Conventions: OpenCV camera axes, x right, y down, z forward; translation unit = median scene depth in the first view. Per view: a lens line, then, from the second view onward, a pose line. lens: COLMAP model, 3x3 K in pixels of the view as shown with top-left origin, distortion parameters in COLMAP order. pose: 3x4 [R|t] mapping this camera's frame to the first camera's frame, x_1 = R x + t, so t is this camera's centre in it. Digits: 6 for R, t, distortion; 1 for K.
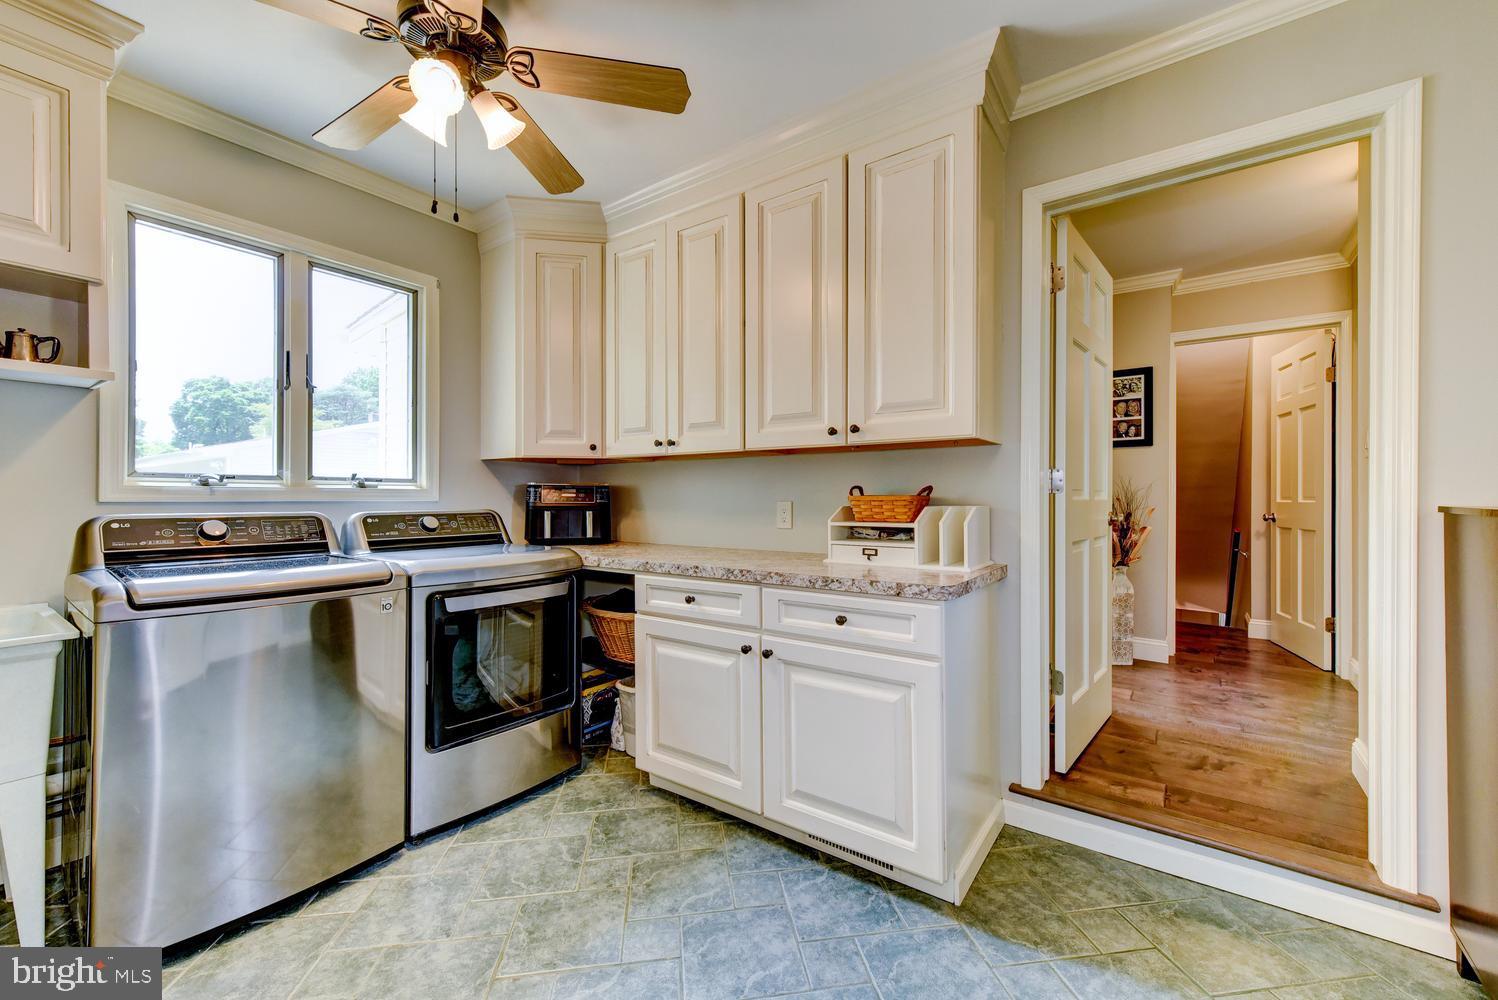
lens RADIAL K [[588.0, 0, 743.6], [0, 588.0, 496.4], [0, 0, 1]] dist [-0.000037, 0.000237]
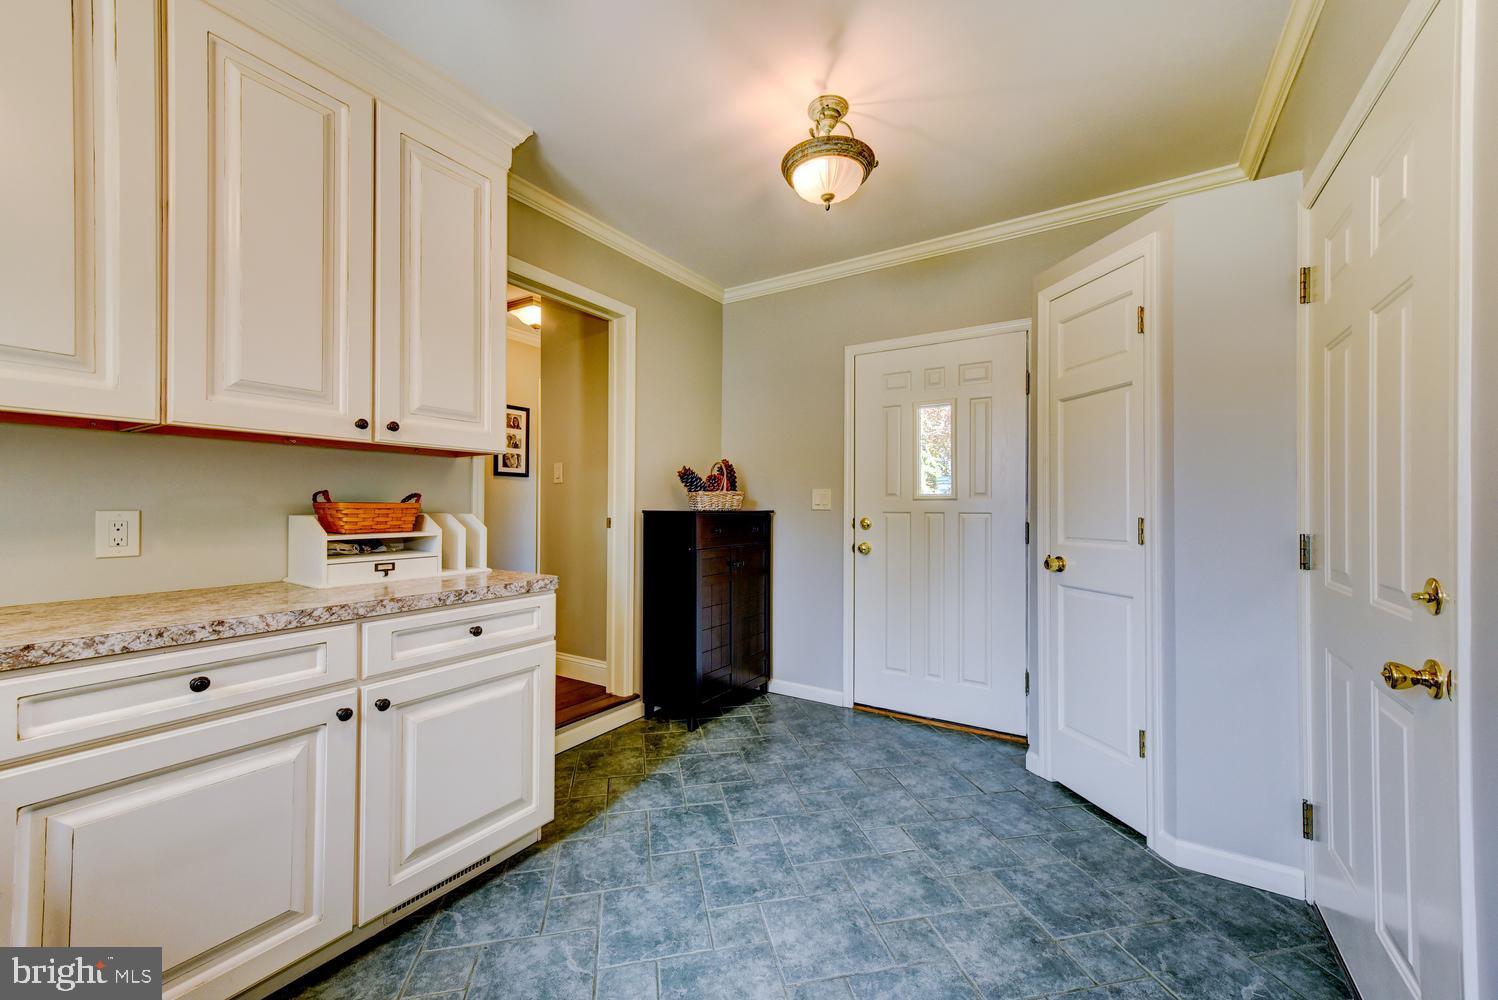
lens RADIAL K [[590.0, 0, 772.2], [0, 590.0, 502.6], [0, 0, 1]] dist [0.000159, -0.000018]
pose [[-0.098447, 0.007264, 0.995116, -0.752562], [-0.005085, 0.999957, -0.007802, 0.002409], [-0.995129, -0.005828, -0.098406, 0.535468]]
